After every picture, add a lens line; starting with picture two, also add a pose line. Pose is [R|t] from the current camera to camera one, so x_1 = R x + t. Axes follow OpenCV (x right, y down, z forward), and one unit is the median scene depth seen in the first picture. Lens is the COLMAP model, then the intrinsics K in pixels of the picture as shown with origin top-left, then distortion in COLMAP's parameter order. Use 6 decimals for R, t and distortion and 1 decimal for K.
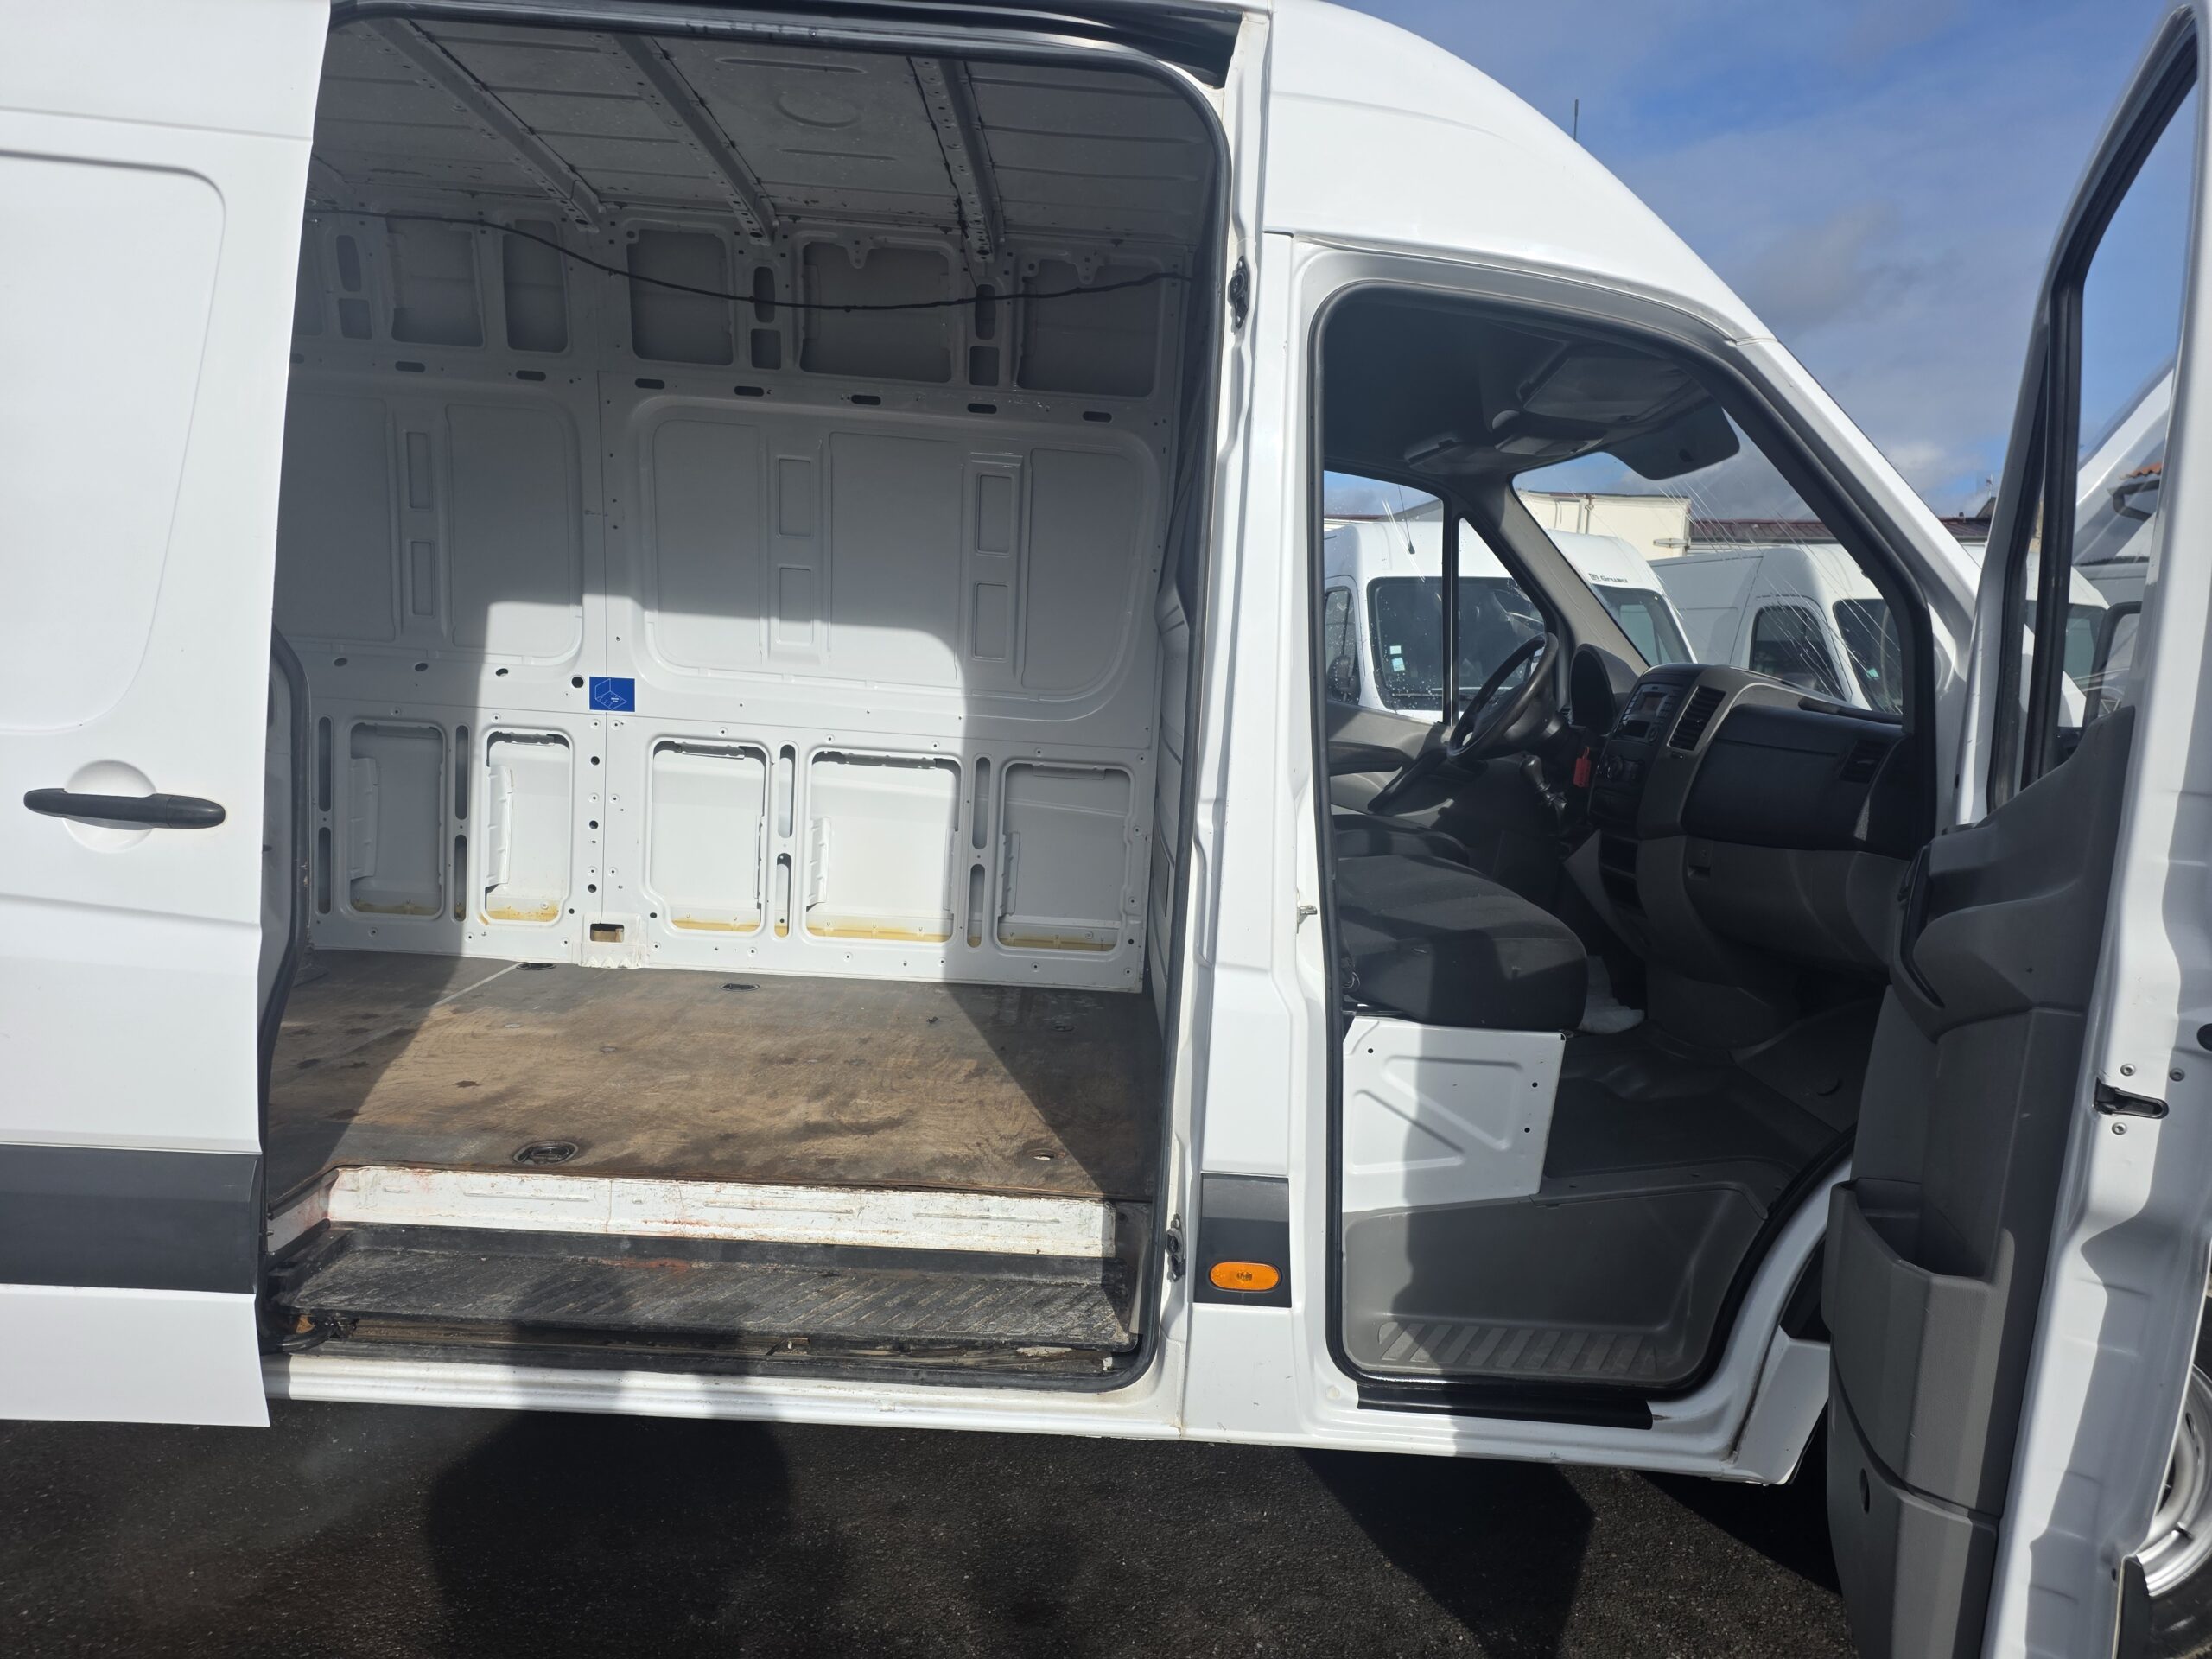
lens RADIAL K [[1489.6, 0, 1106.0], [0, 1489.6, 829.5], [0, 0, 1]] dist [0.065929, -0.000610]
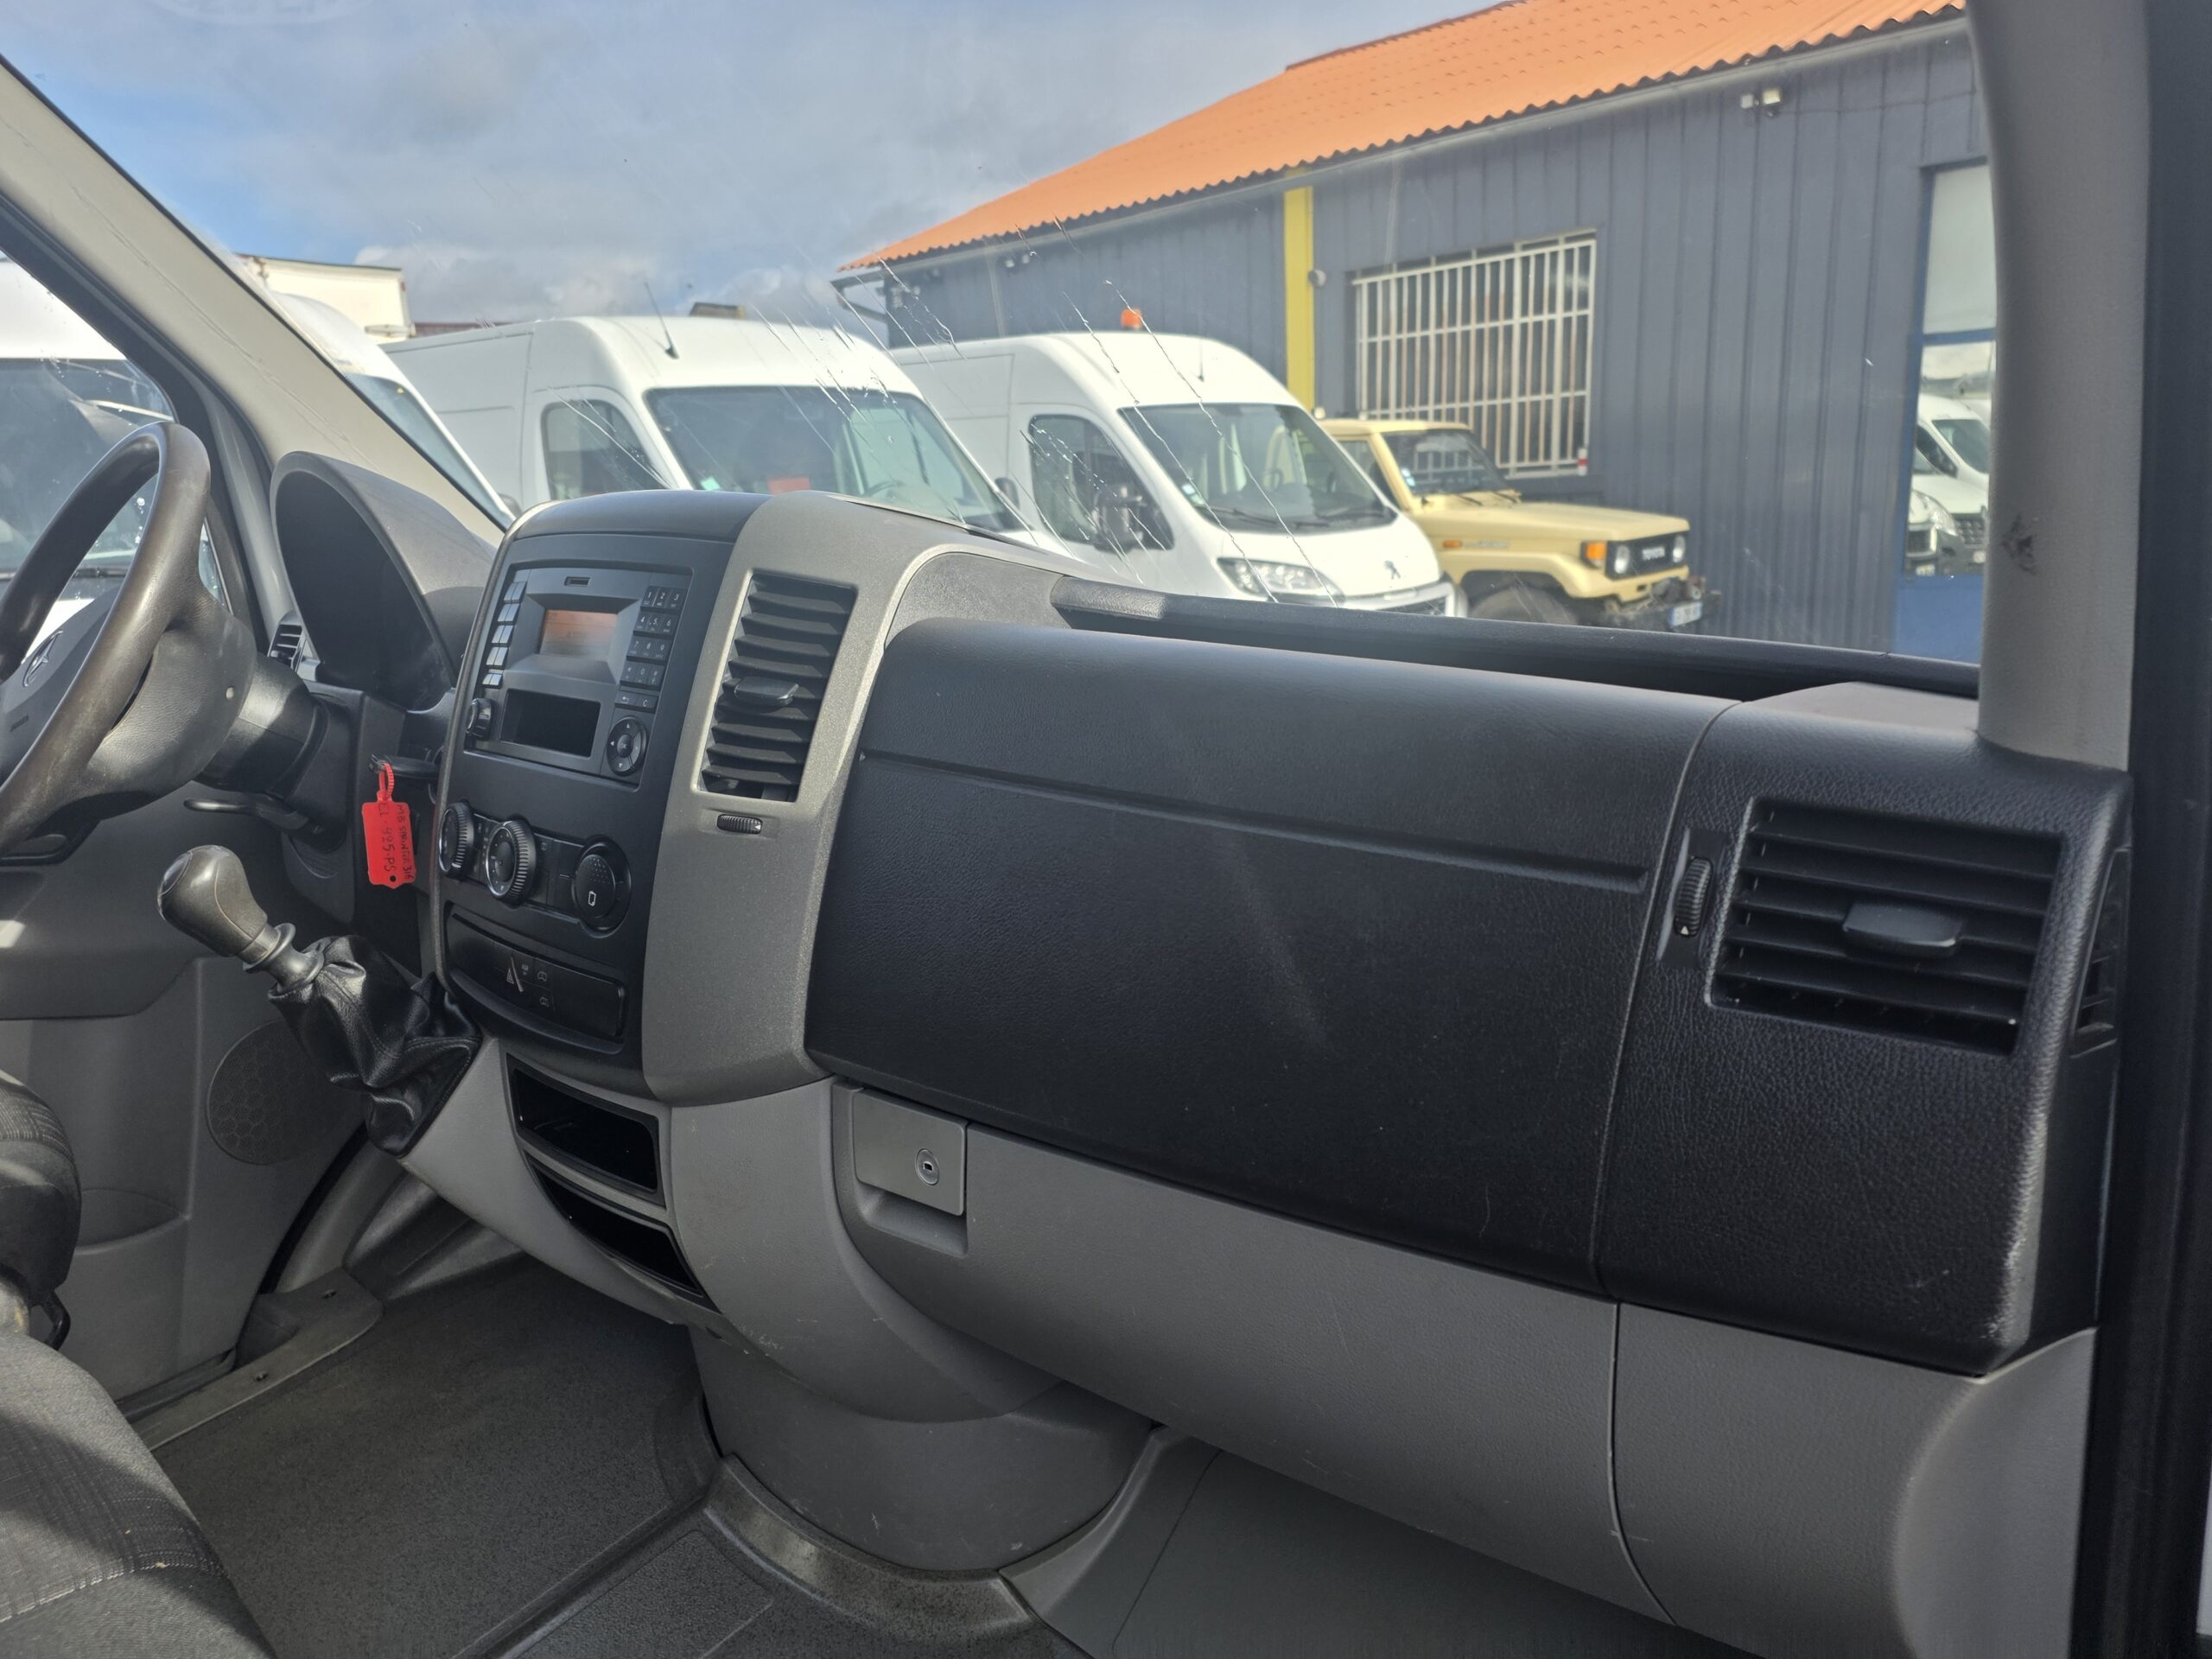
lens RADIAL K [[1489.6, 0, 1106.0], [0, 1489.6, 829.5], [0, 0, 1]] dist [0.065929, -0.000610]
pose [[0.708404, -0.240202, 0.663676, 0.204770], [0.163429, 0.970577, 0.176835, -0.073796], [-0.686625, -0.016807, 0.726817, 0.635550]]
